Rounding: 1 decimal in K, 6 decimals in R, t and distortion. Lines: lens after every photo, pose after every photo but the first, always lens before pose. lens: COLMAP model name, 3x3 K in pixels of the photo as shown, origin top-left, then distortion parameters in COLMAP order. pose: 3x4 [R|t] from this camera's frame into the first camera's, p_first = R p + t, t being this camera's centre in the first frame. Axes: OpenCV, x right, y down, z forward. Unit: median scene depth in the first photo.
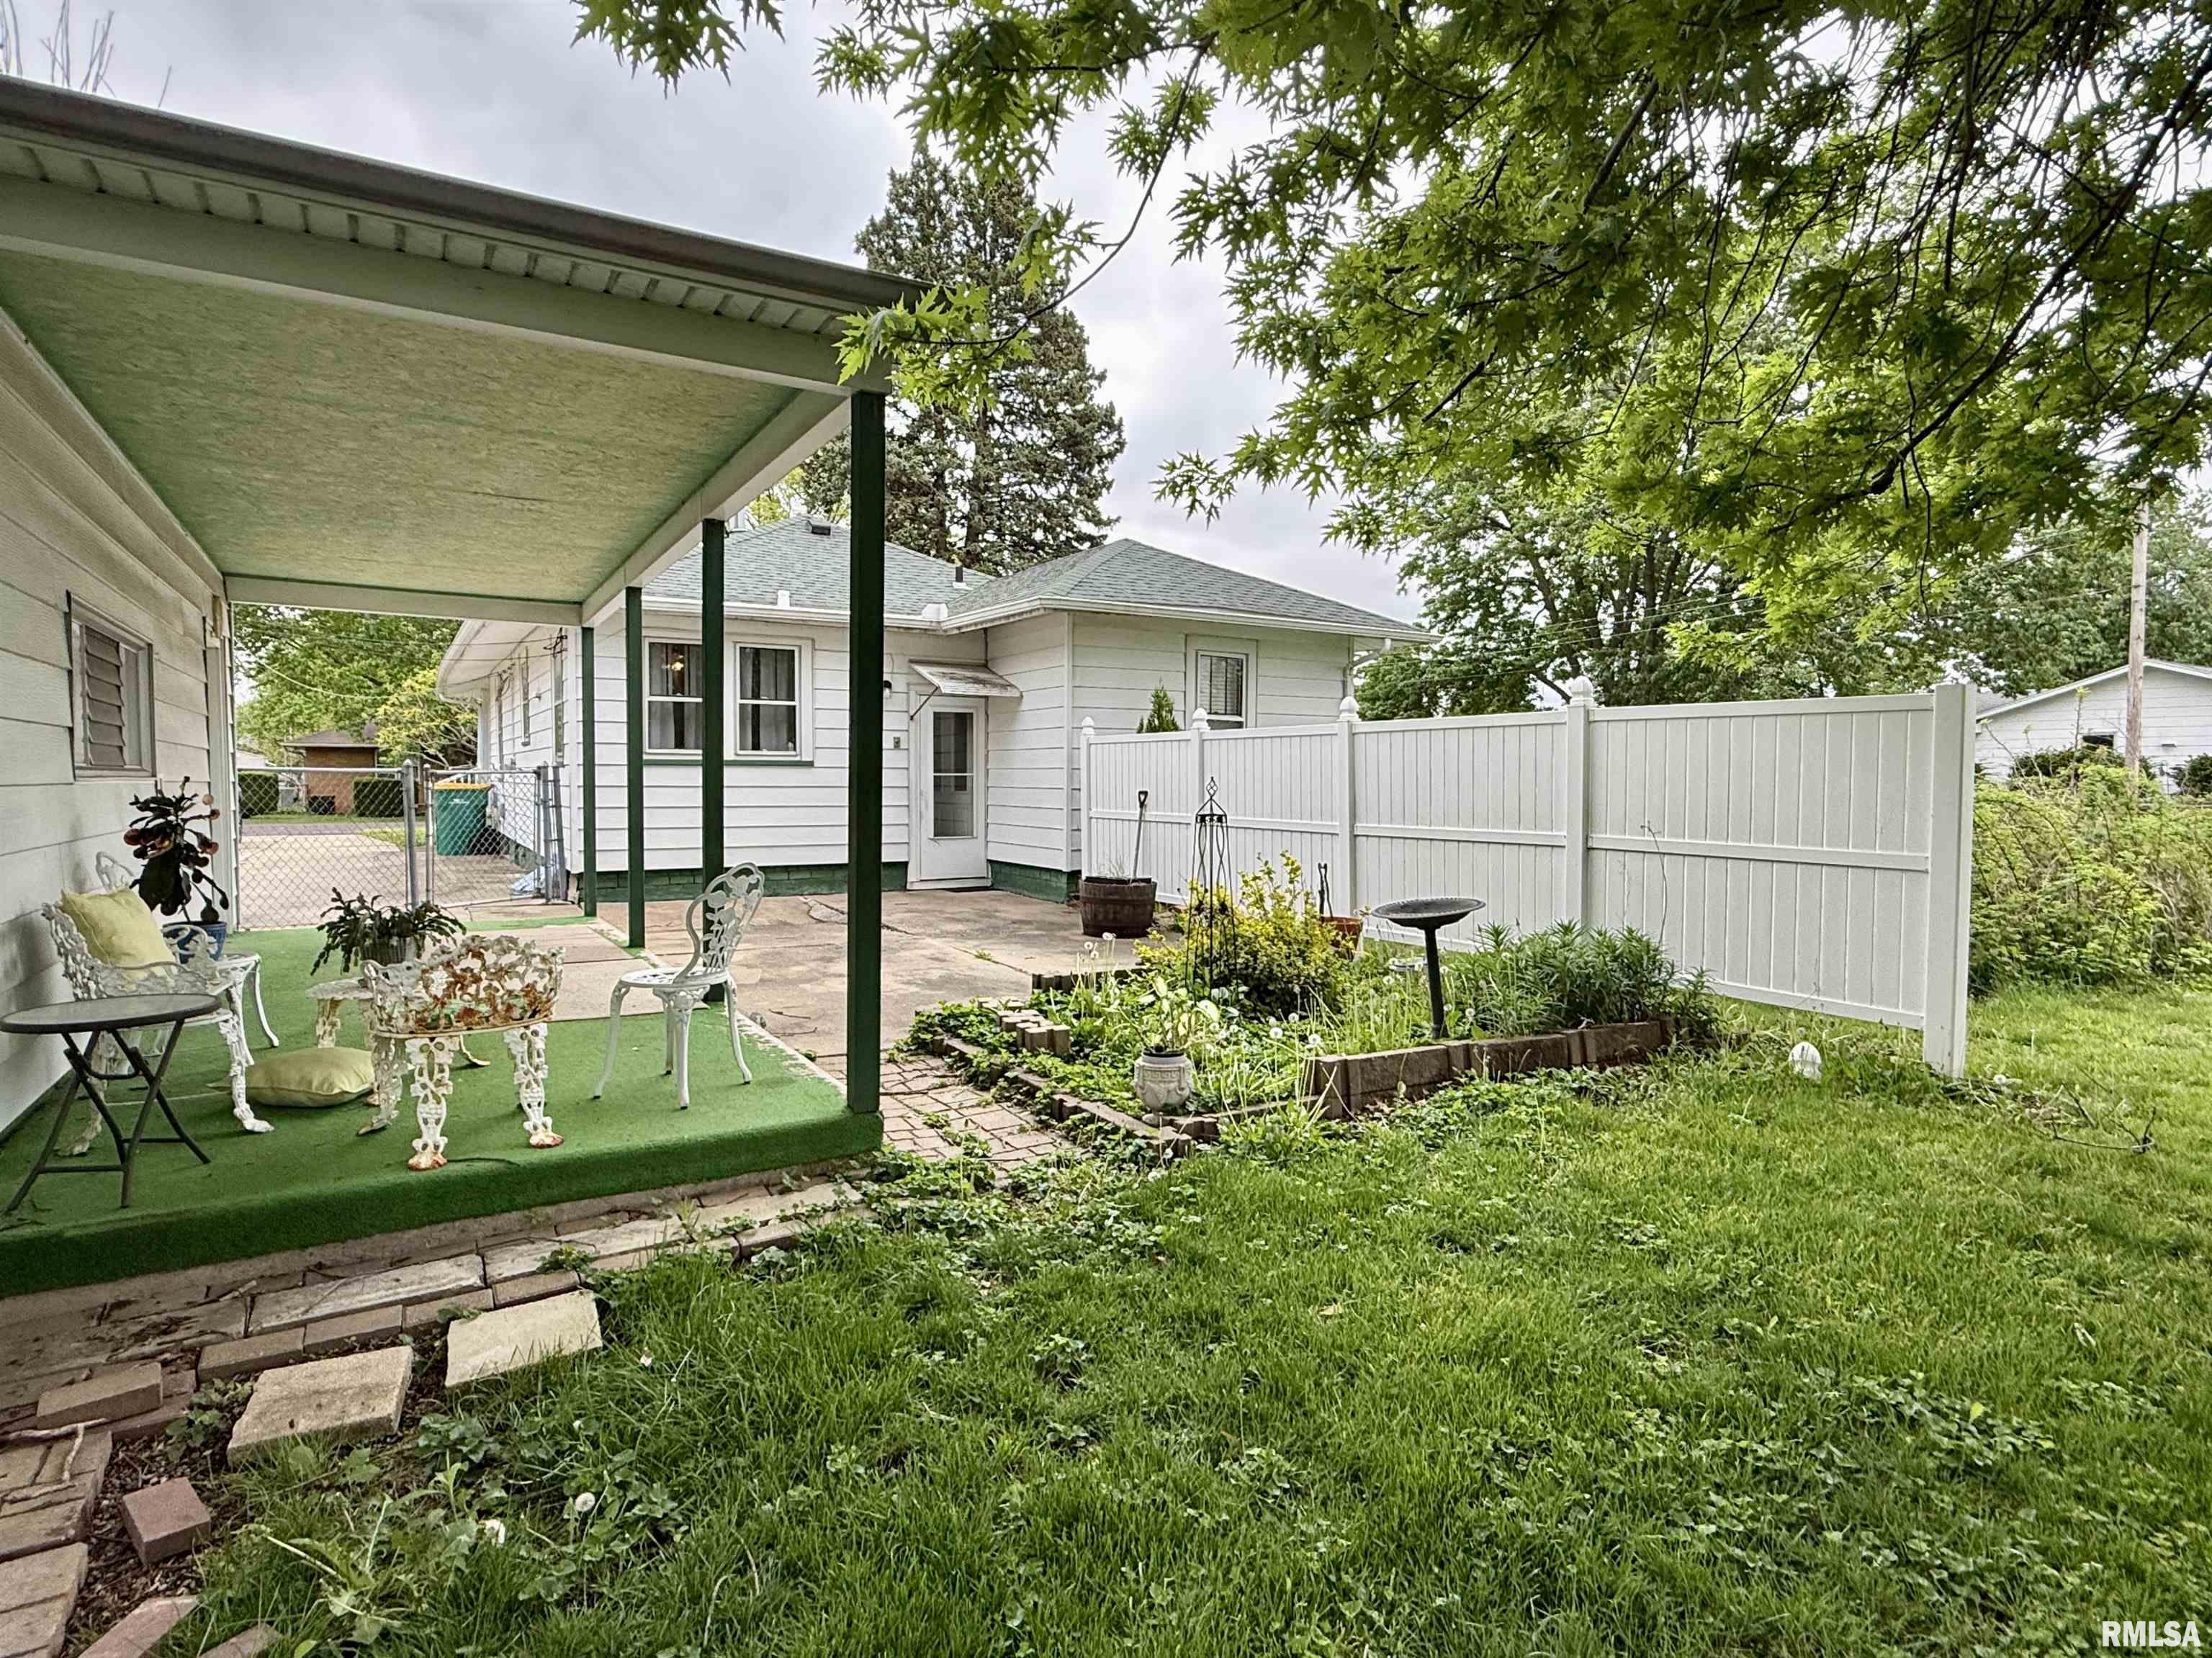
lens RADIAL K [[1169.9, 0, 1104.7], [0, 1169.9, 831.9], [0, 0, 1]] dist [-0.002378, -0.000349]
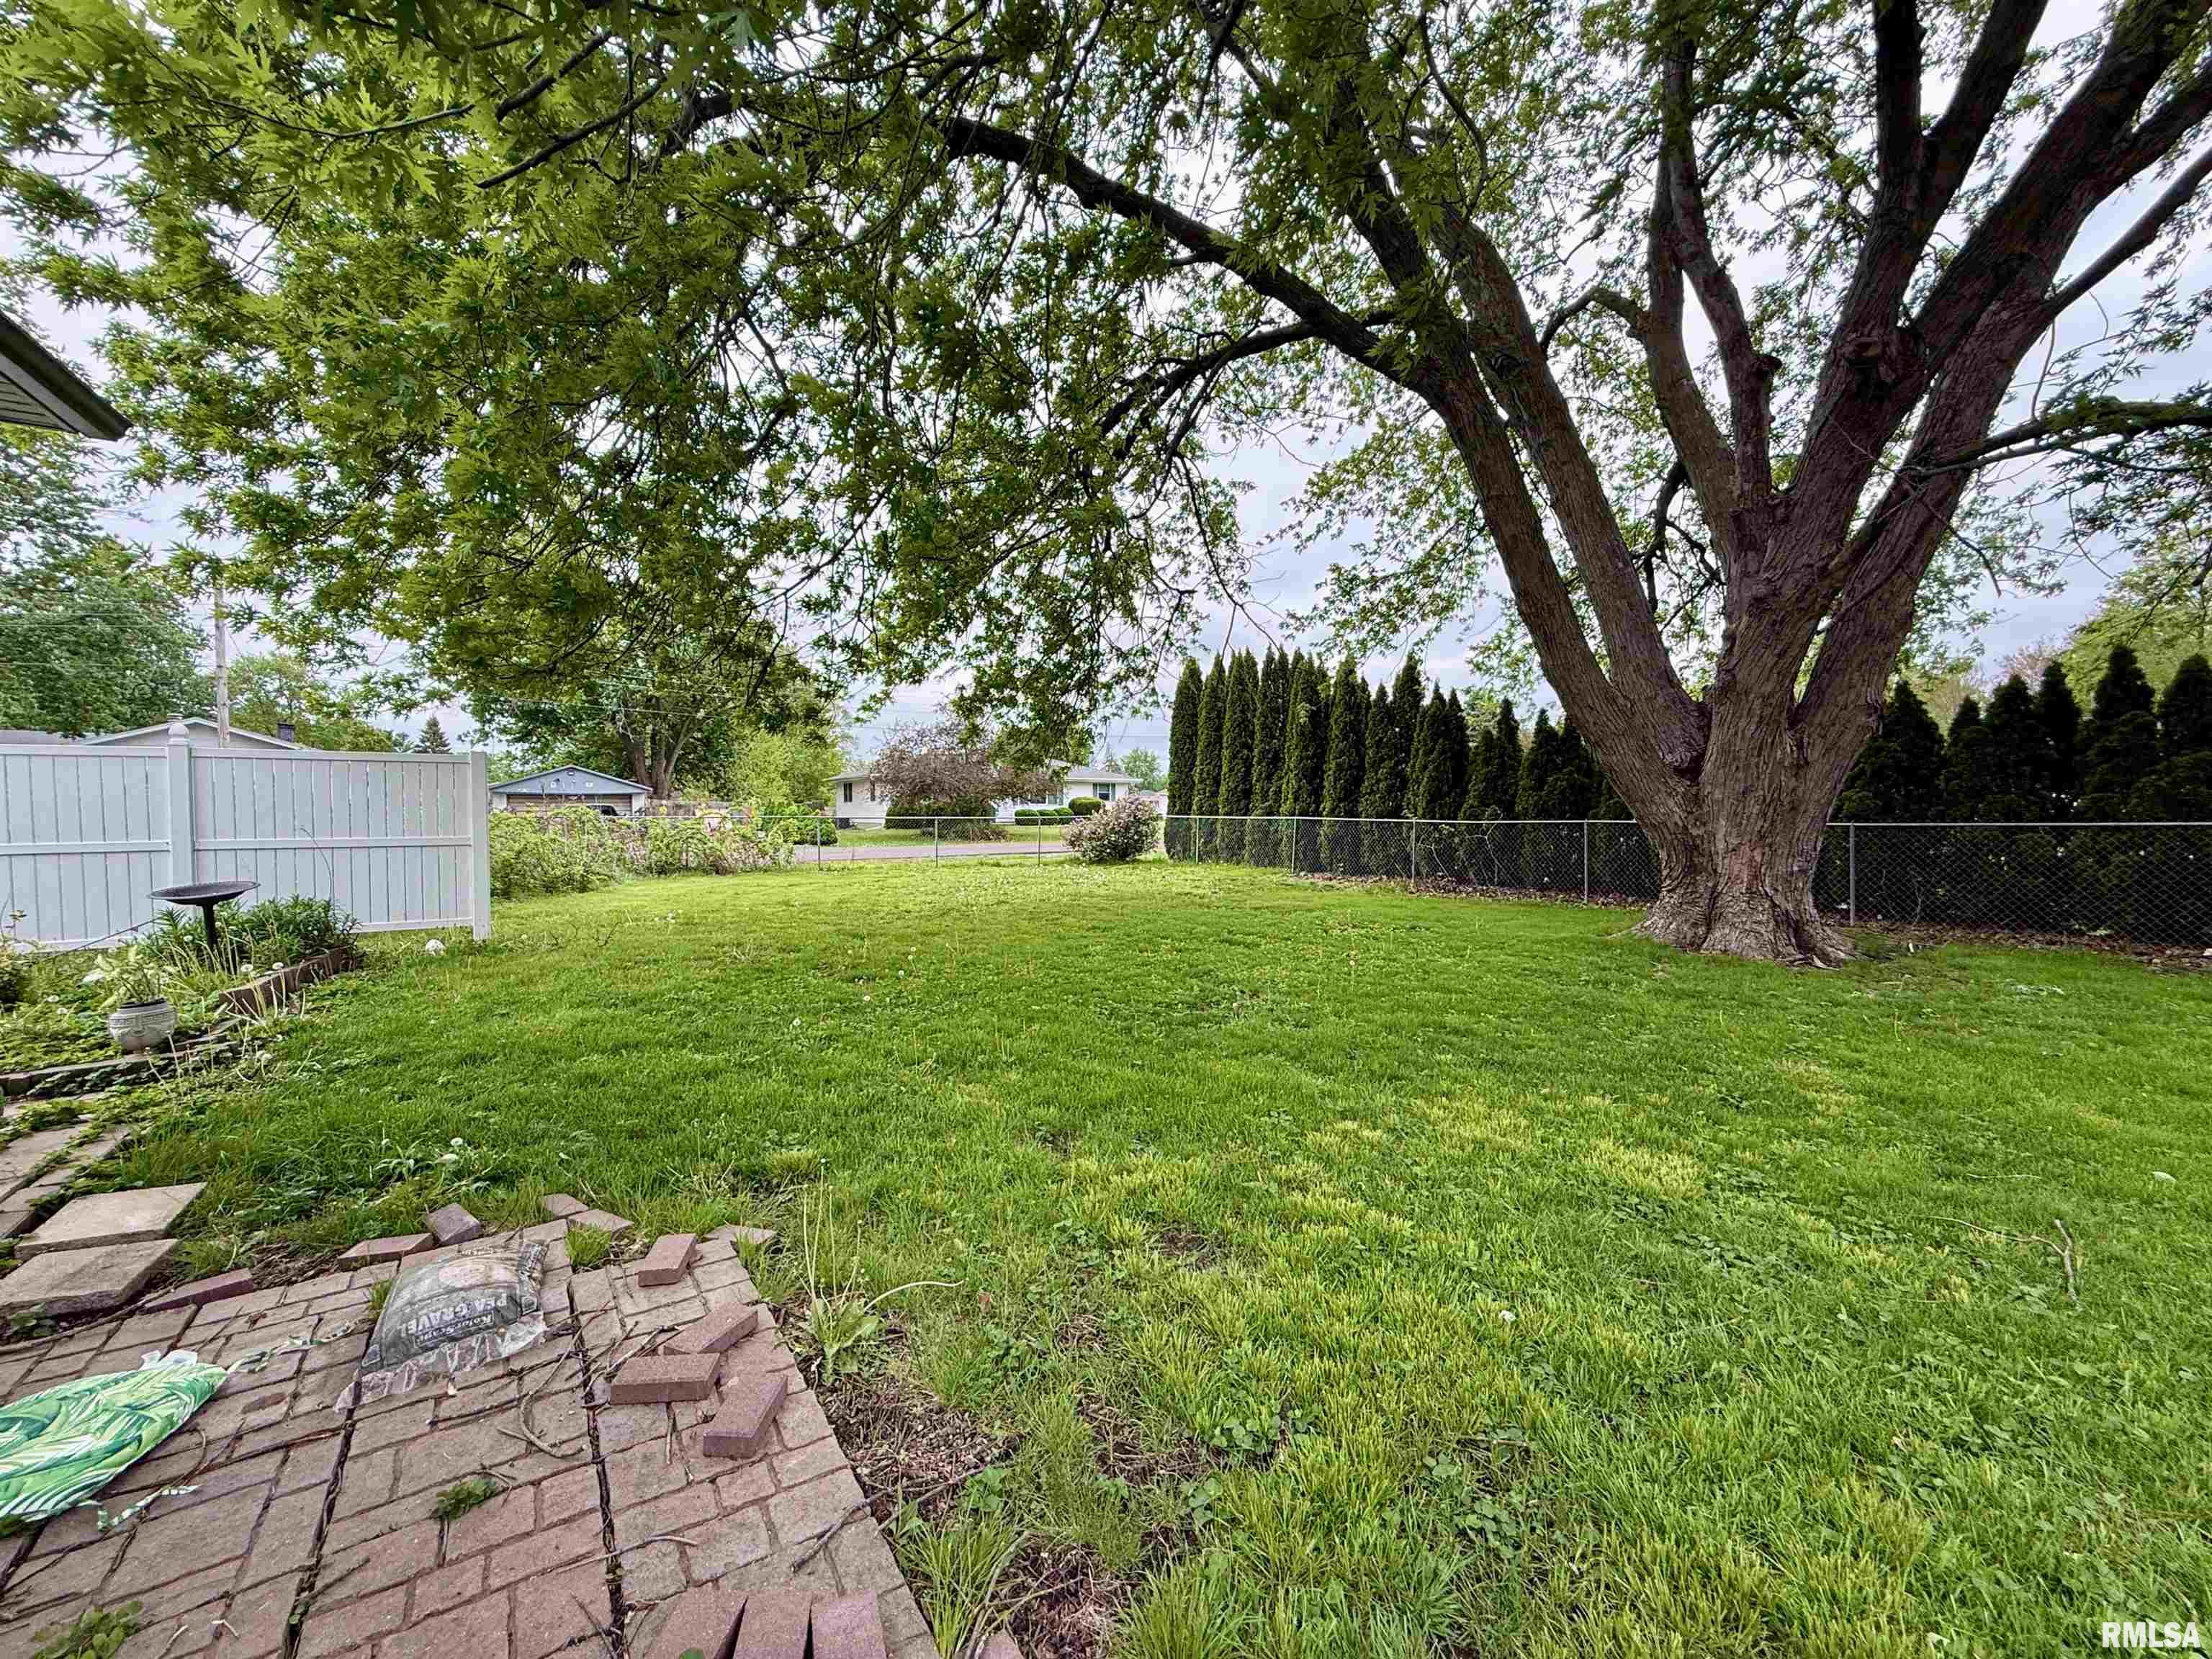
lens RADIAL K [[888.9, 0, 1107.0], [0, 888.9, 834.5], [0, 0, 1]] dist [-0.003089, 0.000635]
pose [[-0.018524, -0.032784, 0.999291, -0.791010], [0.050512, 0.998155, 0.033684, 0.018394], [-0.998552, 0.051100, -0.016834, -0.050198]]
